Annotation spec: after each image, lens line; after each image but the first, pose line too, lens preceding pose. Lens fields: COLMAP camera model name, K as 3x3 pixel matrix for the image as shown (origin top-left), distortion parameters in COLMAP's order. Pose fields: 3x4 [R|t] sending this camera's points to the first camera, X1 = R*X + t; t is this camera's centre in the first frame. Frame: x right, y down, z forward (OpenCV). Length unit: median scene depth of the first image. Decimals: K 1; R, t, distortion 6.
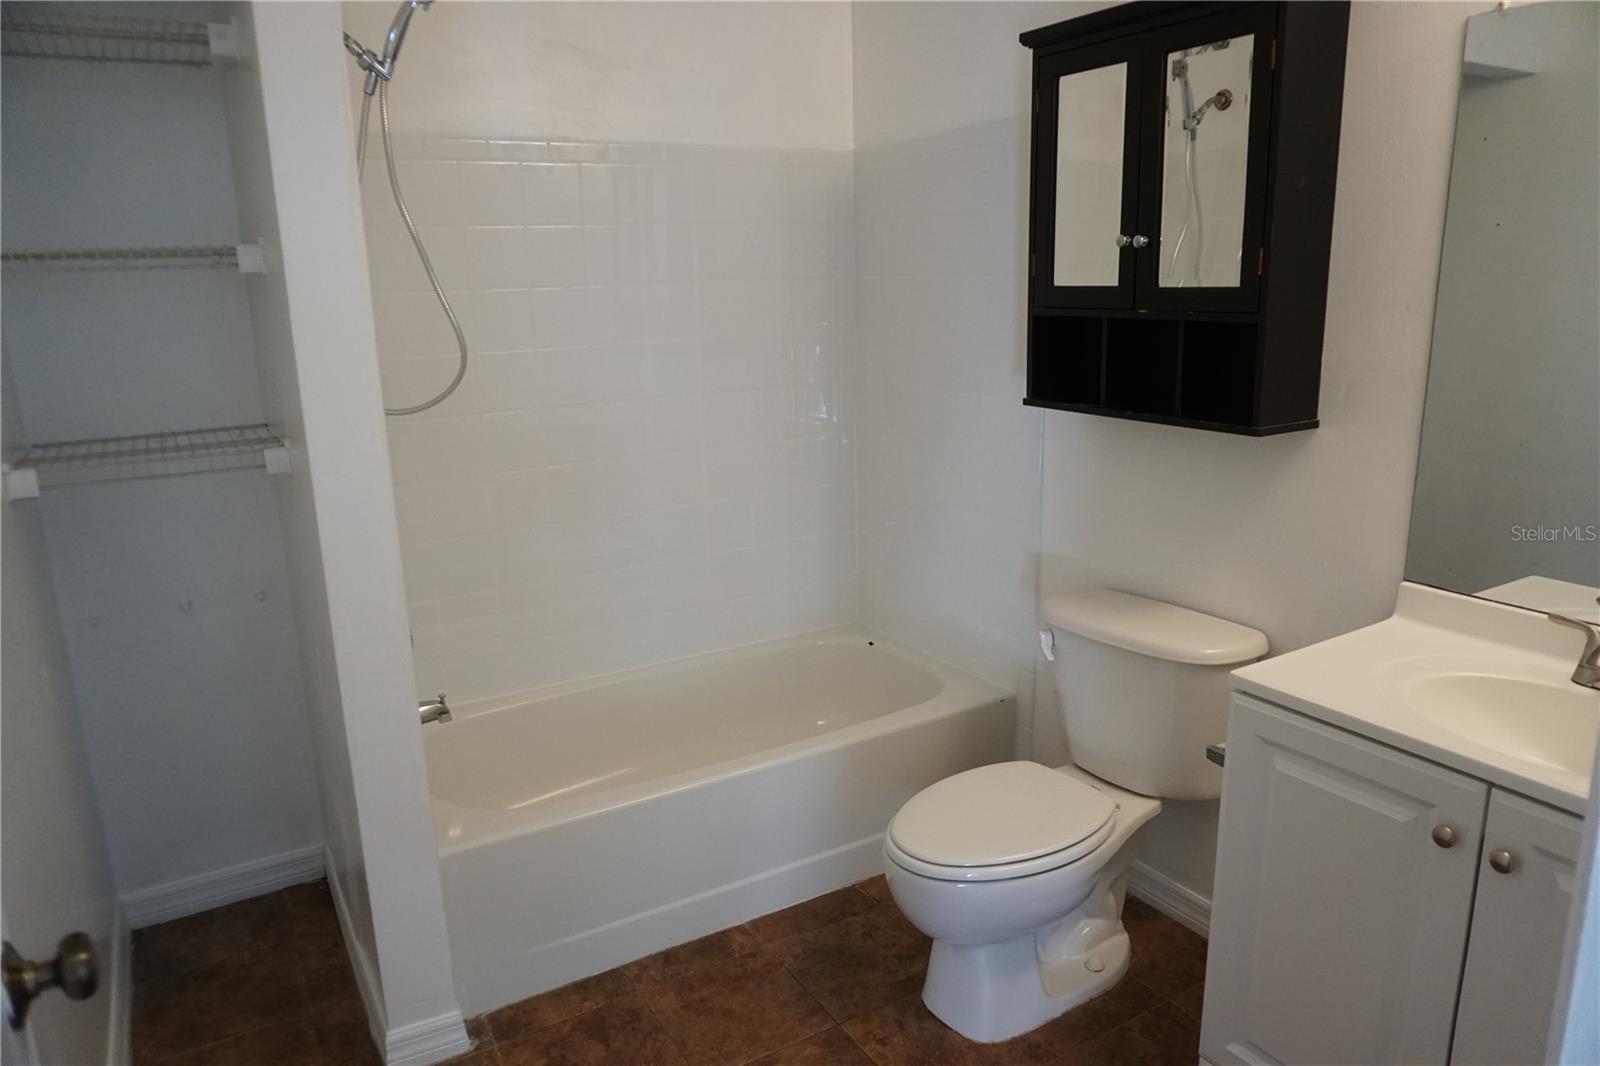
lens RADIAL K [[1073.7, 0, 802.7], [0, 1073.7, 535.6], [0, 0, 1]] dist [-0.044916, 0.031295]
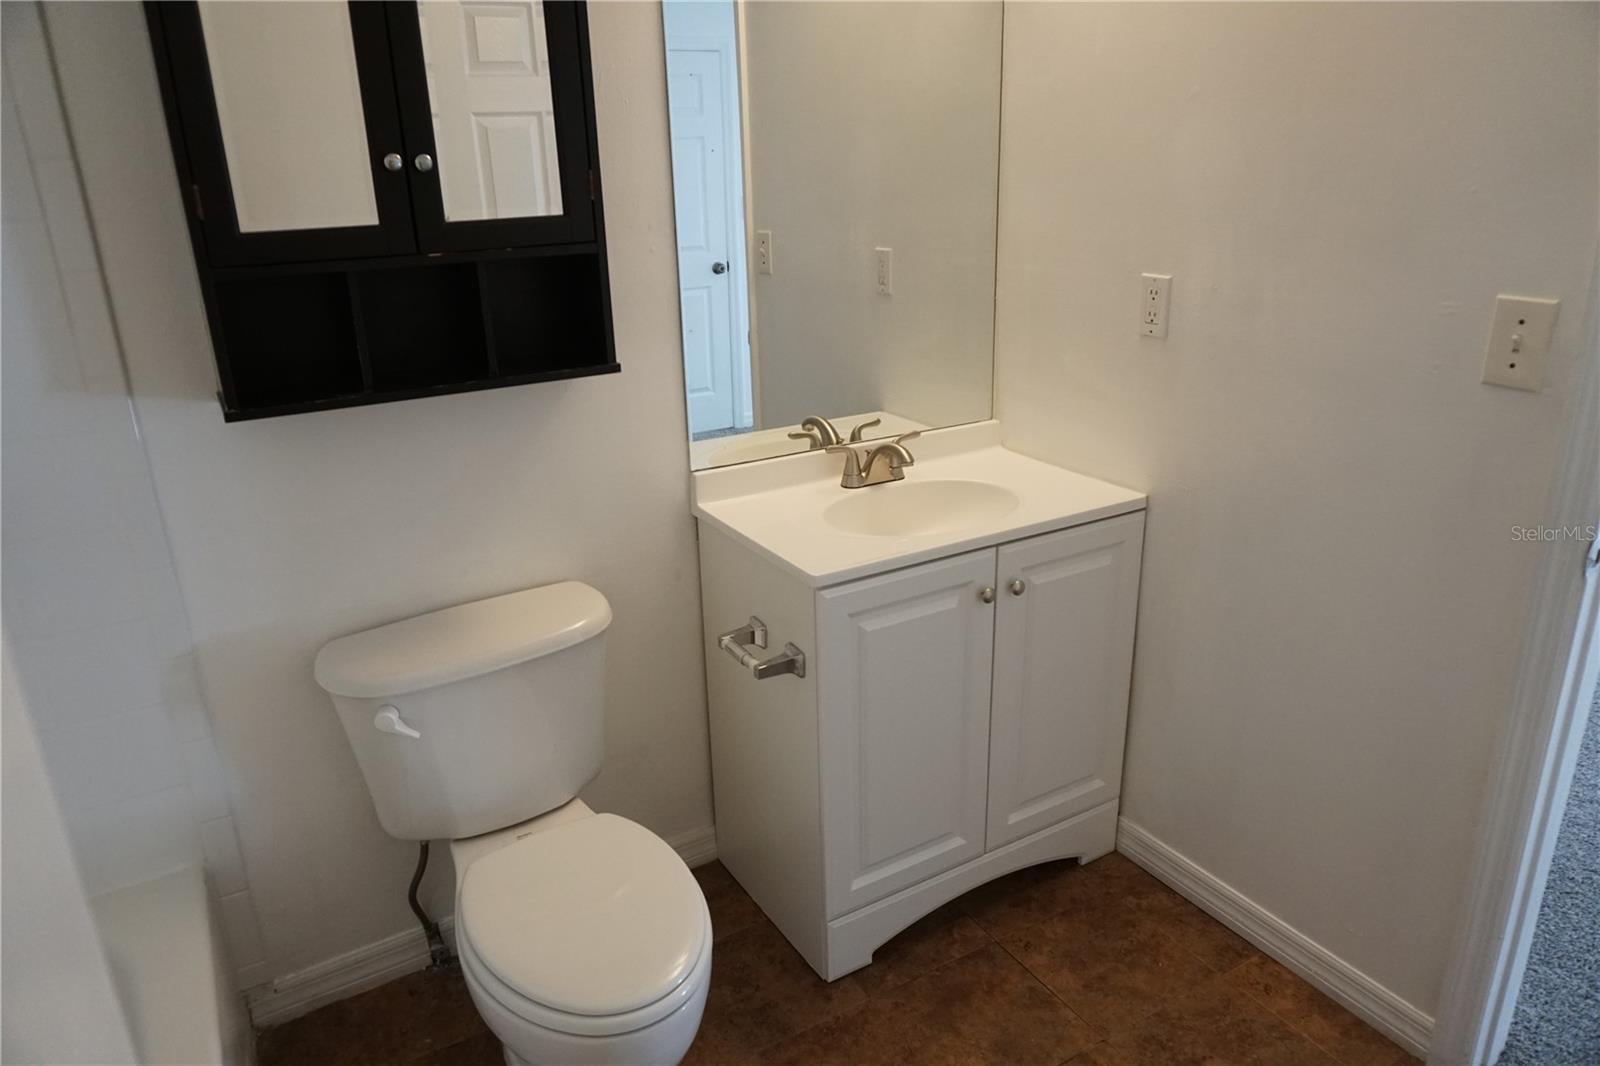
lens RADIAL K [[1073.7, 0, 802.7], [0, 1073.7, 535.6], [0, 0, 1]] dist [-0.044916, 0.031295]
pose [[0.013866, -0.314676, 0.949098, -0.498406], [0.264226, 0.916602, 0.300041, -0.193228], [-0.964361, 0.246616, 0.095855, 0.750855]]
